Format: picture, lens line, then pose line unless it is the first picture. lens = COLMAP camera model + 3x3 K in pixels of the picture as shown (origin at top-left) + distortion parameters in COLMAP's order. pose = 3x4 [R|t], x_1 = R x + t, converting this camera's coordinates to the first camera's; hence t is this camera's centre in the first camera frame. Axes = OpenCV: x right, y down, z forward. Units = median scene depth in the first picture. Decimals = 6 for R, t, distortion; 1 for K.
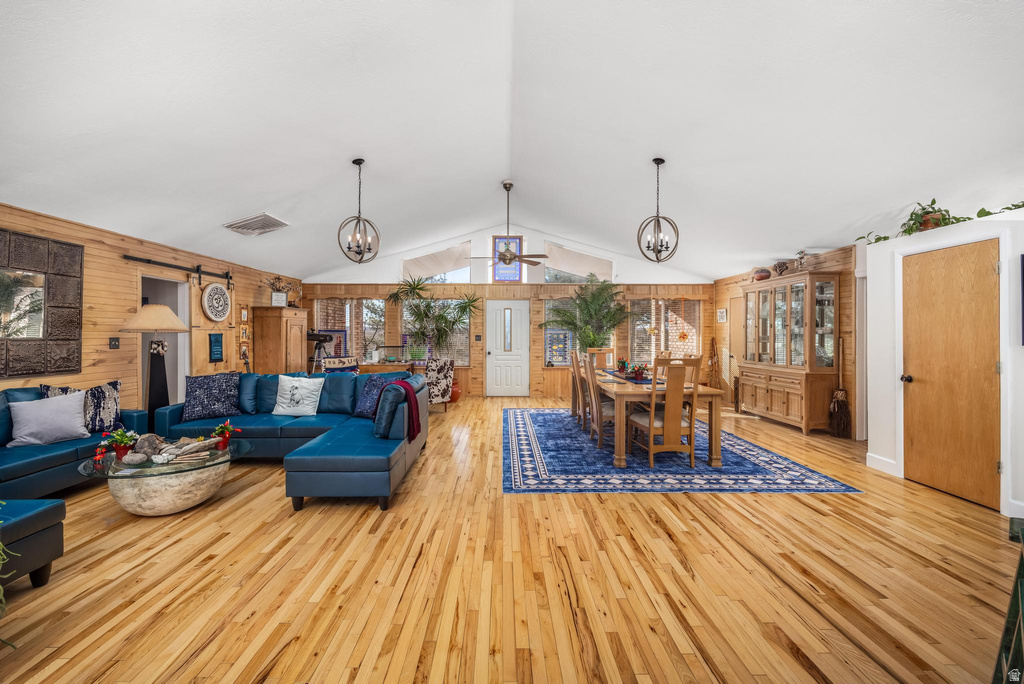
lens RADIAL K [[415.9, 0, 510.1], [0, 415.9, 339.2], [0, 0, 1]] dist [-0.007474, -0.000181]
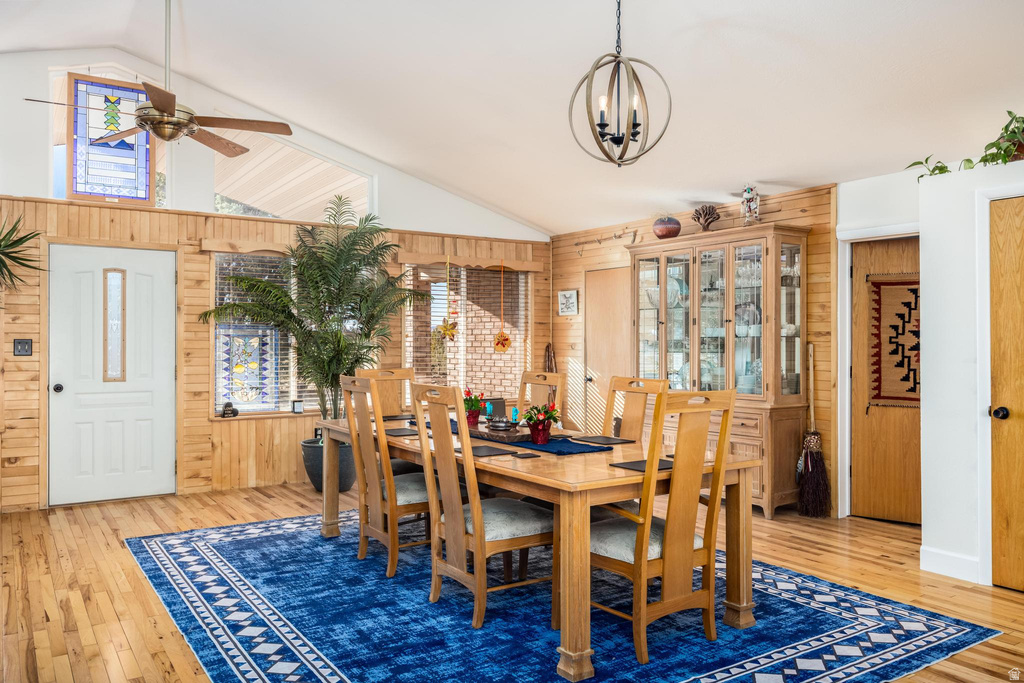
lens RADIAL K [[766.3, 0, 512.9], [0, 766.3, 338.1], [0, 0, 1]] dist [0.000143, -0.000247]
pose [[0.835895, 0.001718, 0.548886, -0.140176], [0.006303, 0.999899, -0.012729, 0.000715], [-0.548853, 0.014099, 0.835800, 0.345092]]
